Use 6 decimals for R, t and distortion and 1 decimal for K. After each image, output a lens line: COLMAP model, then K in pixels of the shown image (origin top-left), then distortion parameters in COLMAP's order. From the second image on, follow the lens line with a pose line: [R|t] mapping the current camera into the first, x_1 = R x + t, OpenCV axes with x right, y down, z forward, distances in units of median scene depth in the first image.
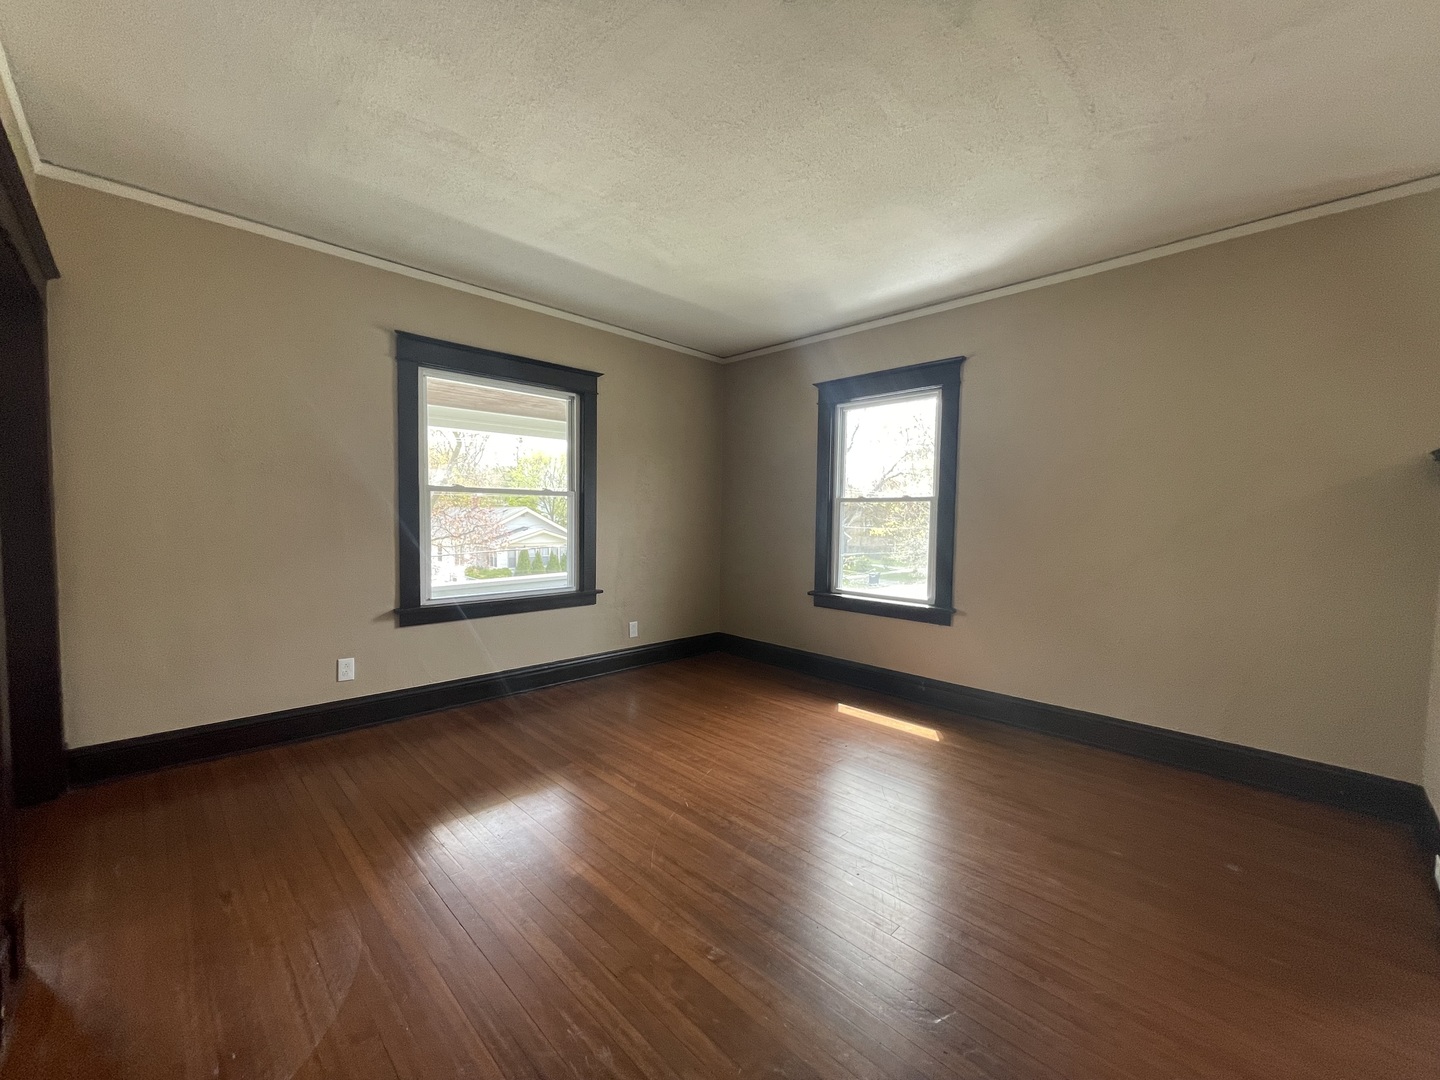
lens RADIAL K [[581.2, 0, 721.9], [0, 581.2, 548.8], [0, 0, 1]] dist [0.001776, -0.000642]
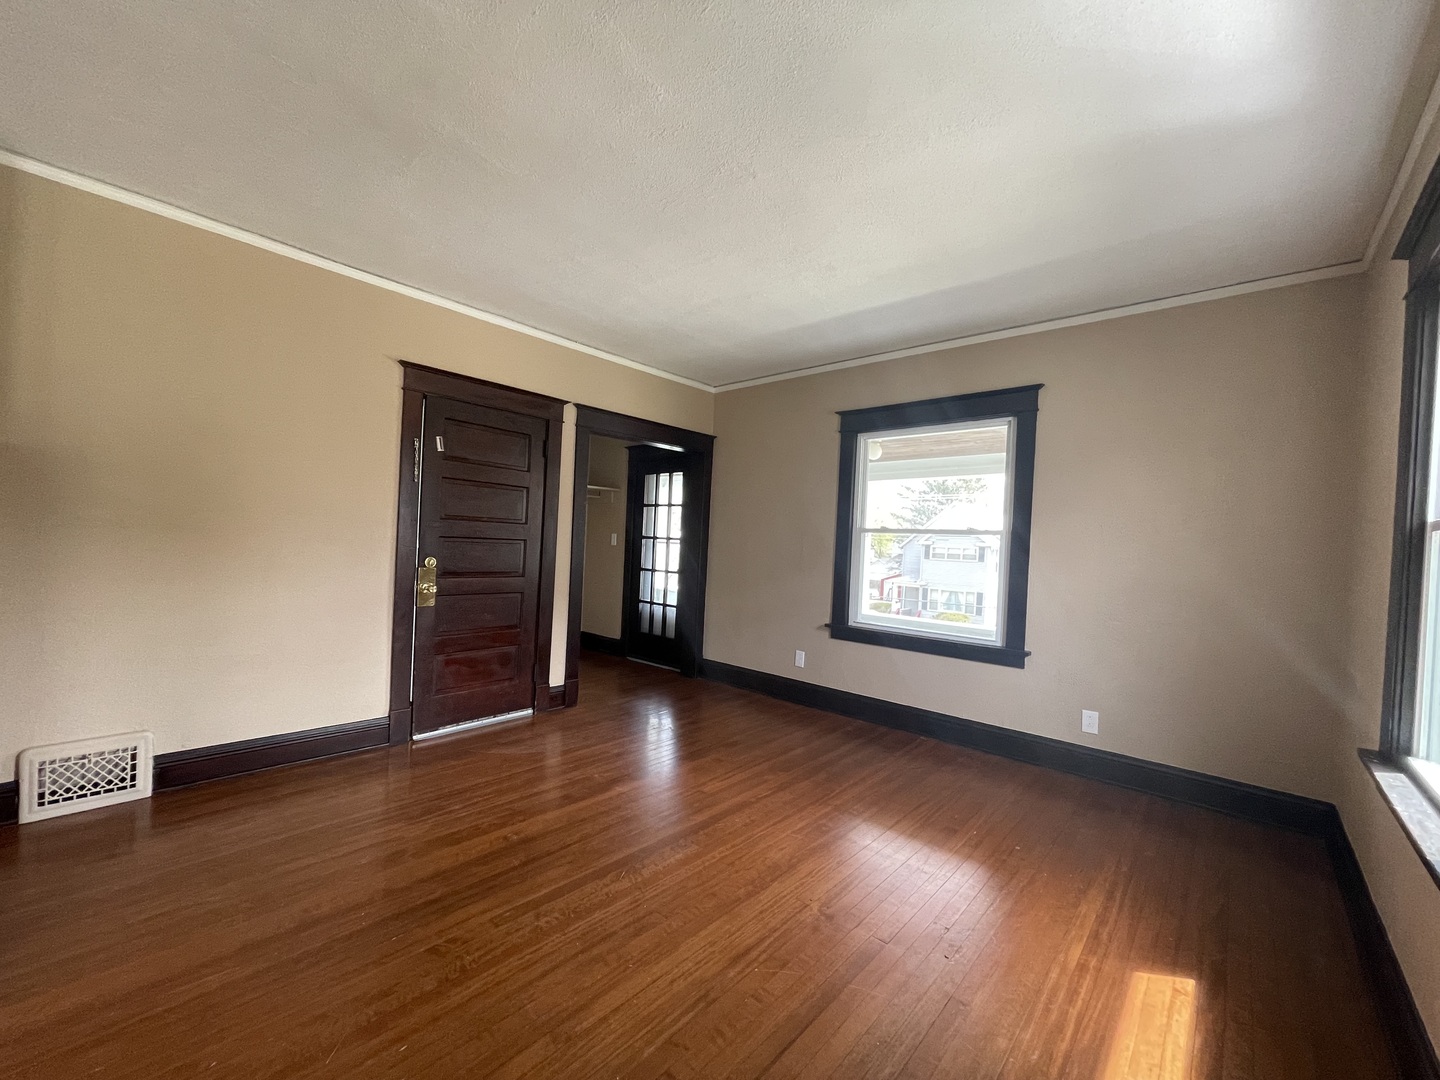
lens RADIAL K [[581.2, 0, 721.9], [0, 581.2, 548.8], [0, 0, 1]] dist [0.001776, -0.000642]
pose [[0.061235, -0.004313, -0.998114, 0.652015], [-0.101615, 0.994768, -0.010533, -0.021782], [0.992937, 0.102068, 0.060476, 0.605755]]
